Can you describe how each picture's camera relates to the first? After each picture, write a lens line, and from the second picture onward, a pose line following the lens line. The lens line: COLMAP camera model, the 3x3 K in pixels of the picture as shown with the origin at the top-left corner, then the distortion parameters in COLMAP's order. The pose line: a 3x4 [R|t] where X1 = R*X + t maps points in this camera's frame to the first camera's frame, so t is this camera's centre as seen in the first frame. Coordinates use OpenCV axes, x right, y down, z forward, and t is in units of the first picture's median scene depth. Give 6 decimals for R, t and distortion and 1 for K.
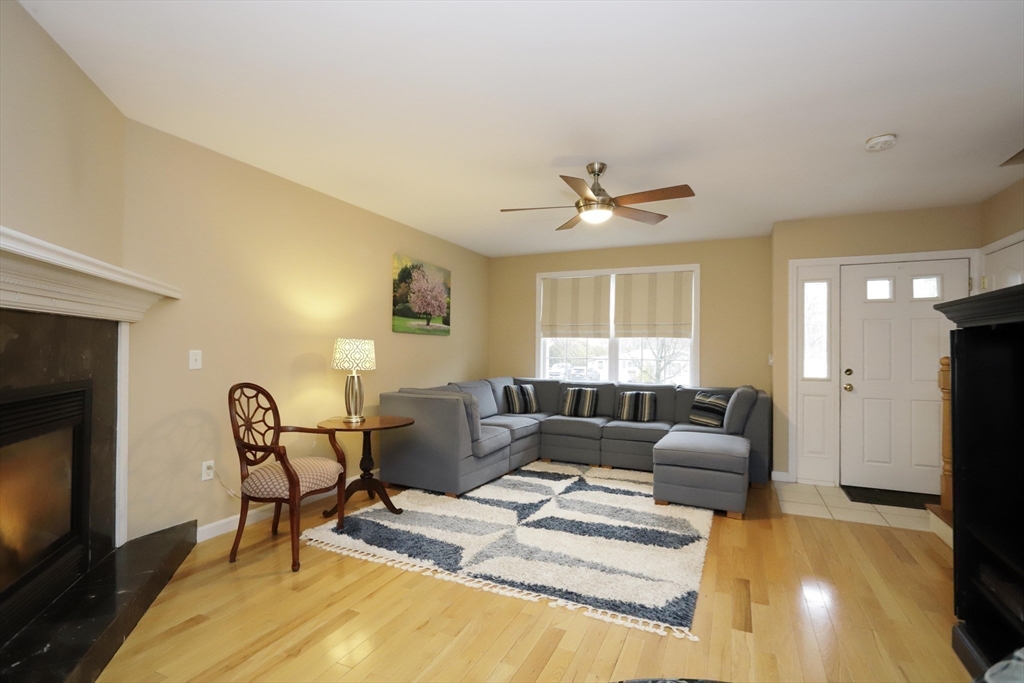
lens RADIAL K [[482.0, 0, 516.5], [0, 482.0, 344.4], [0, 0, 1]] dist [0.003230, 0.000702]
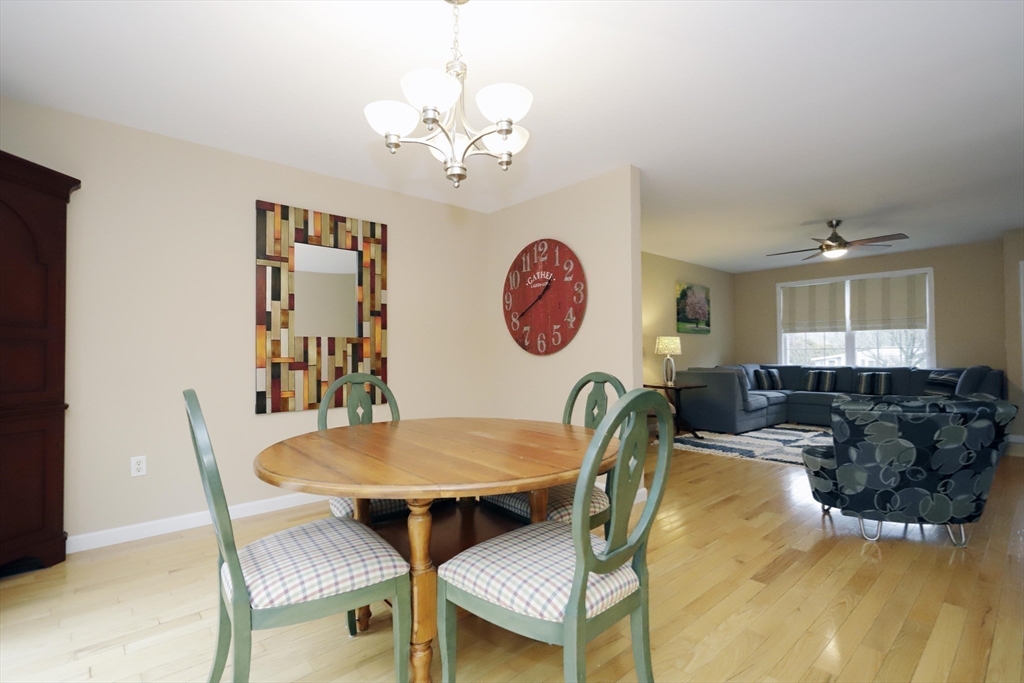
lens RADIAL K [[482.0, 0, 516.5], [0, 482.0, 344.4], [0, 0, 1]] dist [0.003230, 0.000702]
pose [[0.919493, -0.026855, -0.392188, -0.114556], [0.024035, 0.999638, -0.012100, 0.016670], [0.392371, 0.001699, 0.919805, -0.545084]]
